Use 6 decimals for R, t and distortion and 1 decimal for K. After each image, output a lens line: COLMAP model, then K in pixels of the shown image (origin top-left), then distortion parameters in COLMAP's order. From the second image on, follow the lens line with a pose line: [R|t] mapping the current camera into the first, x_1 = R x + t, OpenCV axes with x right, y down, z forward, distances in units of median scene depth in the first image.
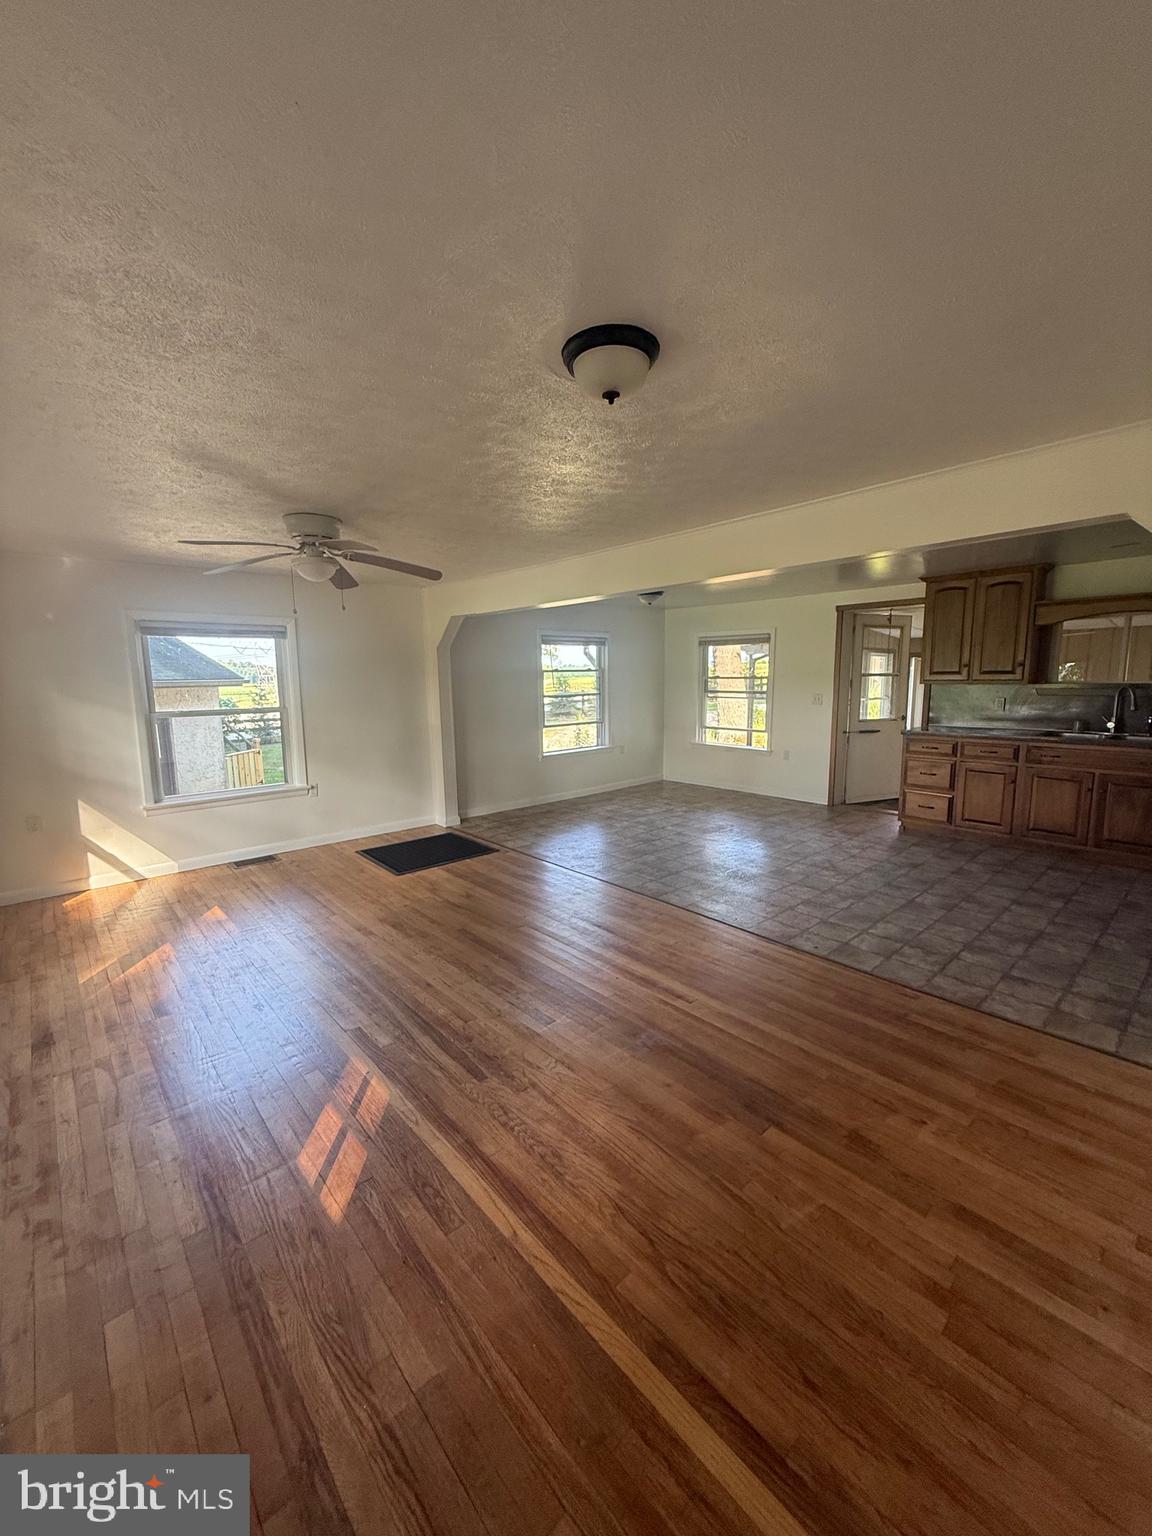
lens RADIAL K [[603.2, 0, 579.7], [0, 603.2, 763.6], [0, 0, 1]] dist [0.011732, 0.000206]
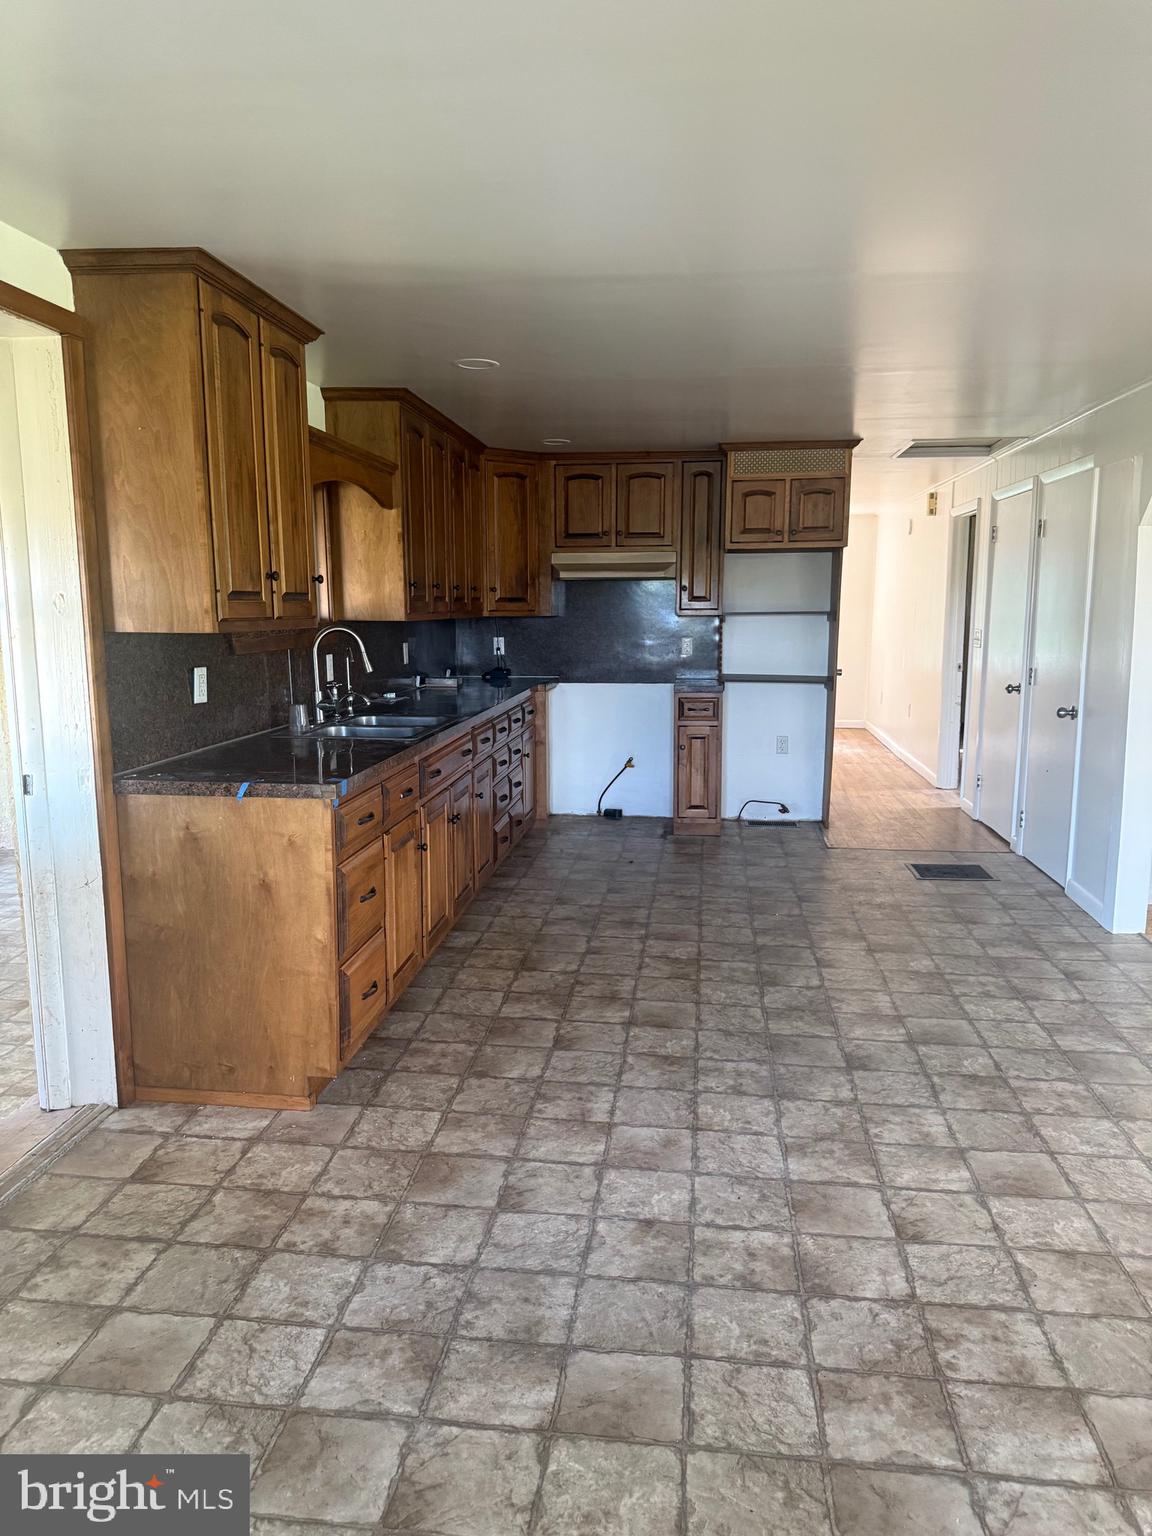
lens RADIAL K [[1070.6, 0, 574.8], [0, 1070.6, 769.5], [0, 0, 1]] dist [0.052790, -0.044460]
pose [[-0.654468, -0.135897, 0.743776, 0.060423], [0.097274, 0.960406, 0.261072, -0.251662], [-0.749806, 0.243214, -0.615336, 1.562352]]
